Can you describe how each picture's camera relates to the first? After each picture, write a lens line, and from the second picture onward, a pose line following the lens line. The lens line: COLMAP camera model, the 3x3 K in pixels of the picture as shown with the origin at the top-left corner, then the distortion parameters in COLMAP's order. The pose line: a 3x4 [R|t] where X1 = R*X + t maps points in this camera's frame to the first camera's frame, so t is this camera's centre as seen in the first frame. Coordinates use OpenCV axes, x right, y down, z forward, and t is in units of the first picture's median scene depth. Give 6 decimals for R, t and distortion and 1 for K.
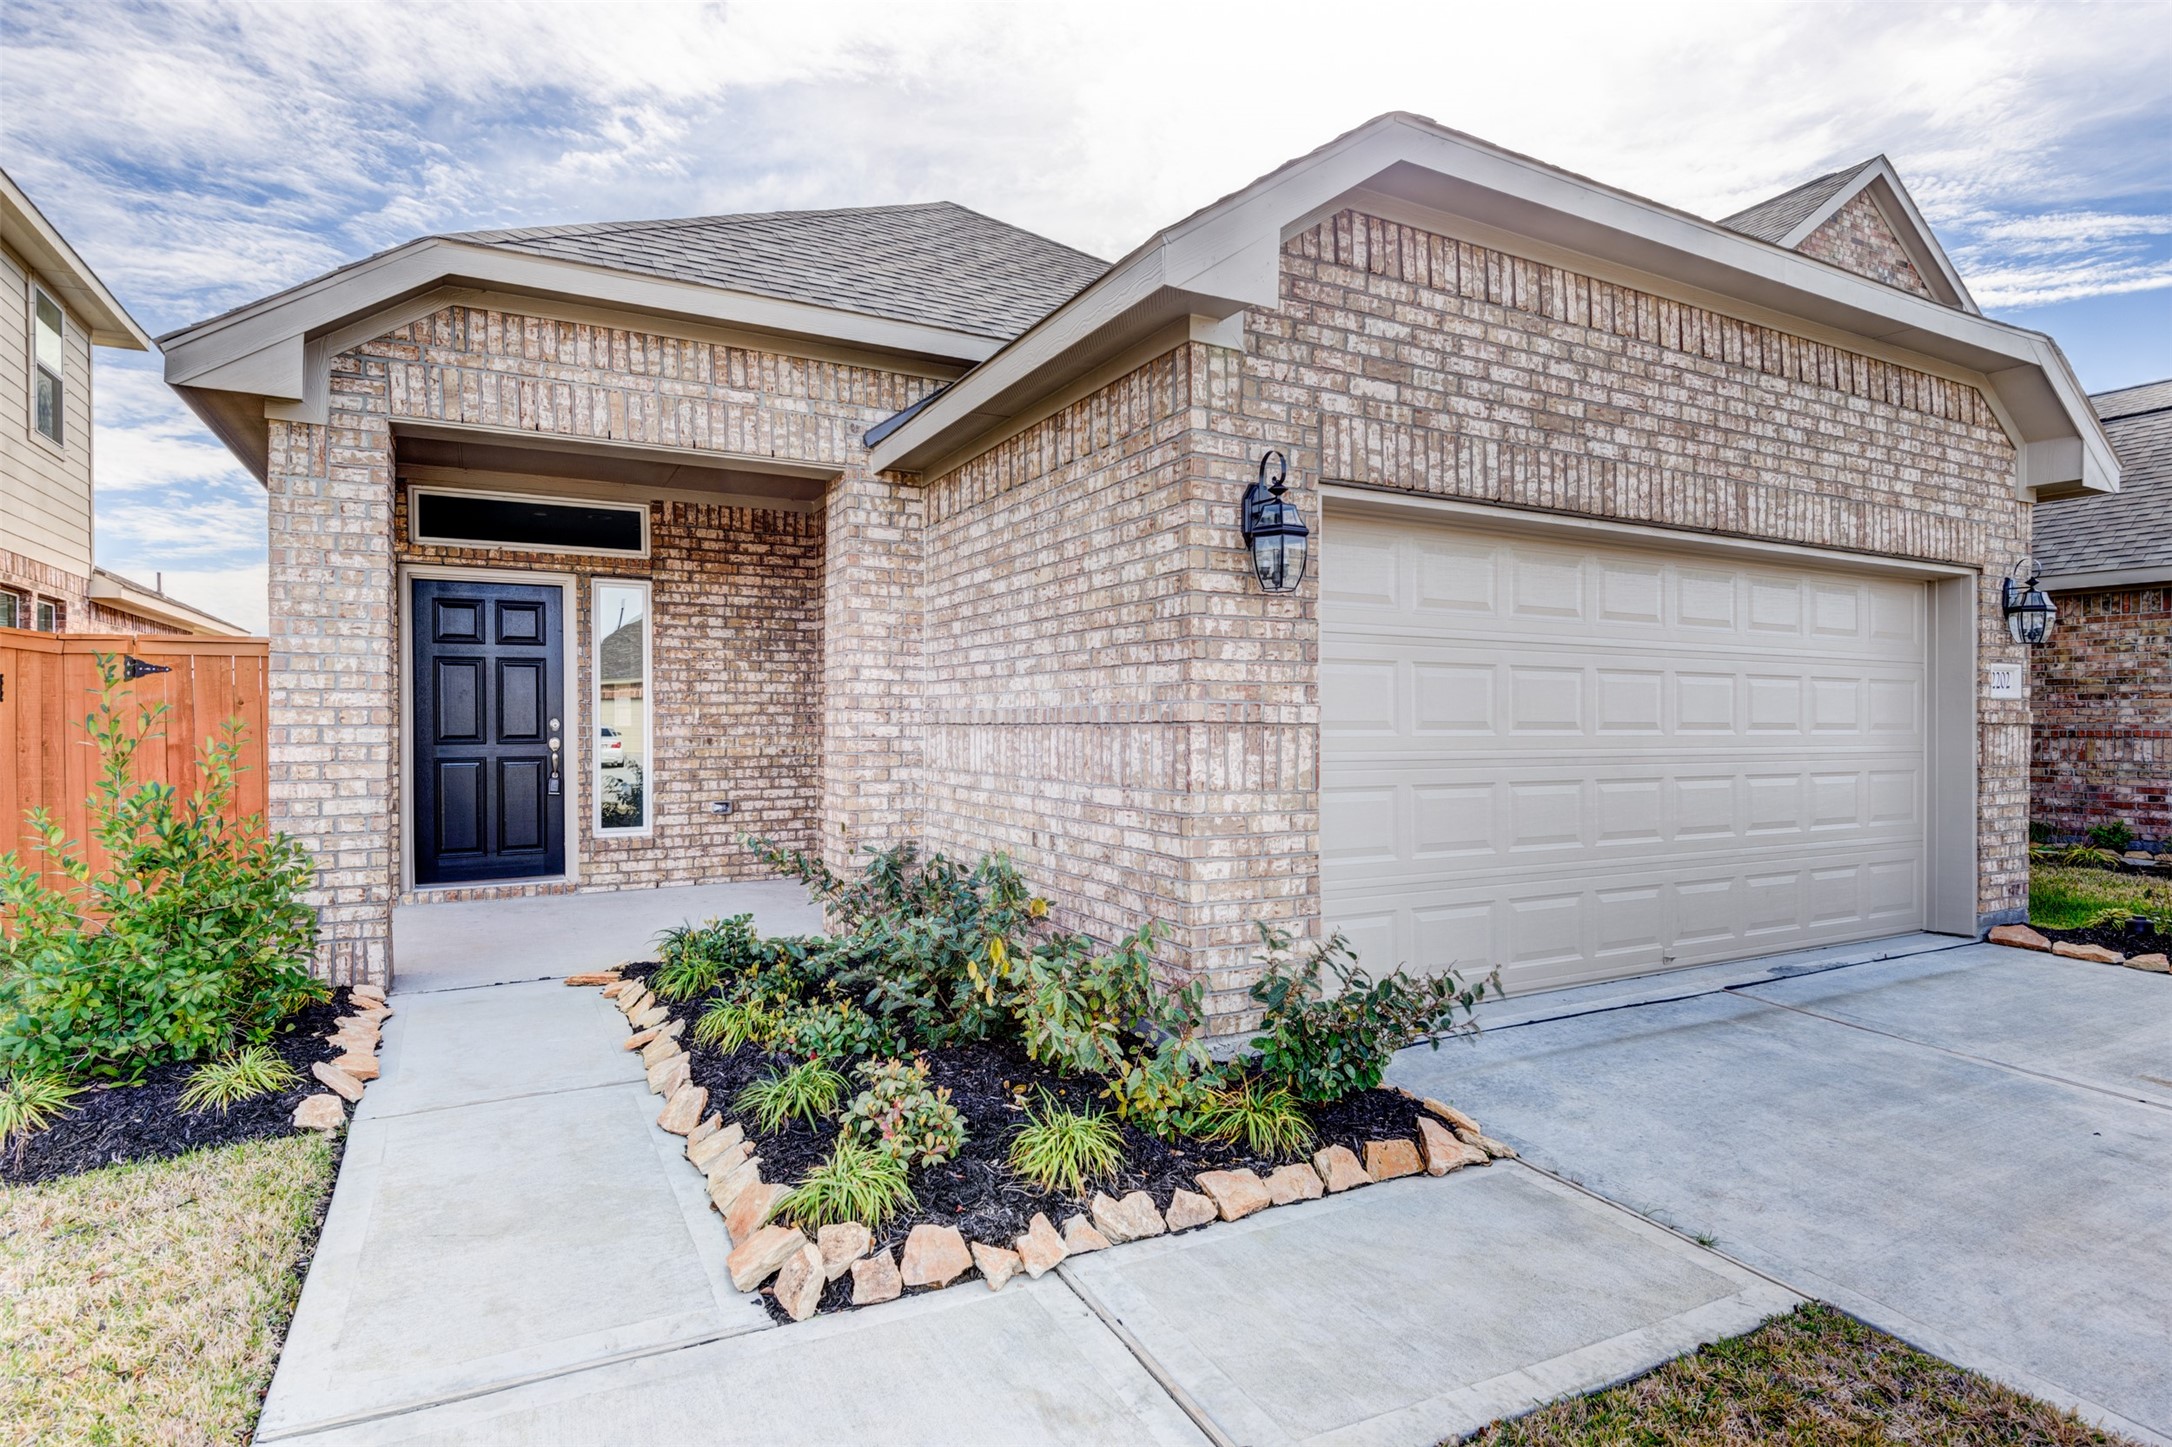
lens RADIAL K [[1135.0, 0, 1091.0], [0, 1135.0, 741.9], [0, 0, 1]] dist [0.026930, -0.003941]
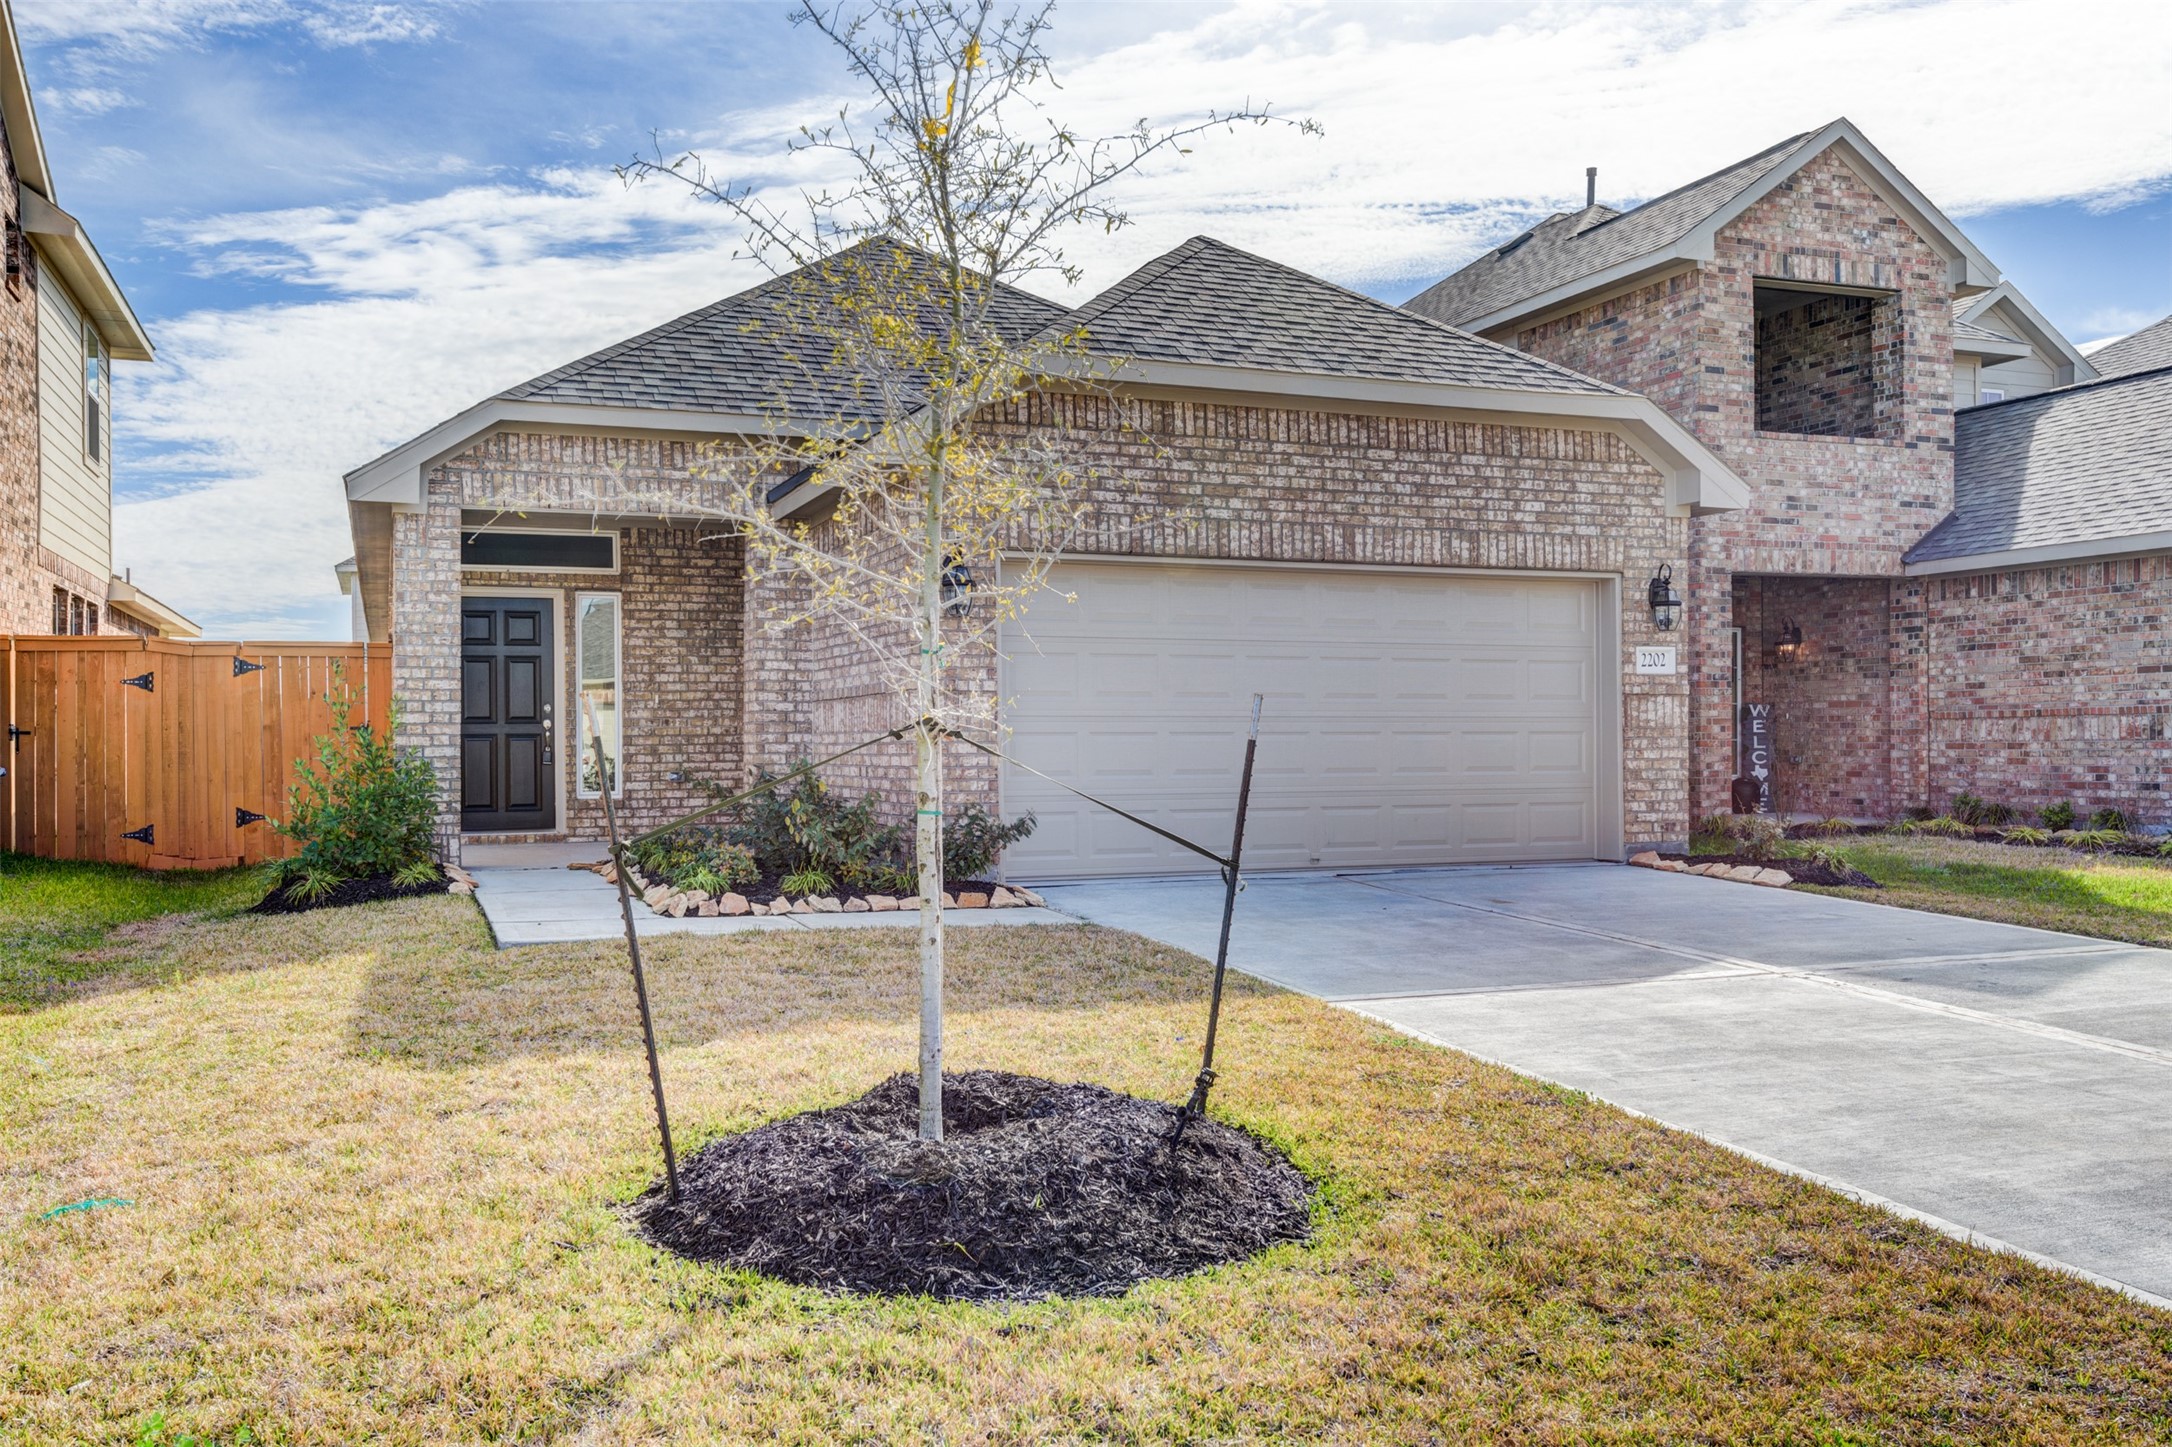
lens RADIAL K [[1828.2, 0, 1077.0], [0, 1828.2, 745.8], [0, 0, 1]] dist [0.064936, -0.002581]
pose [[0.992097, -0.006362, -0.125311, 0.470490], [0.004447, 0.999869, -0.015558, 0.077737], [0.125393, 0.014878, 0.991996, -1.213189]]
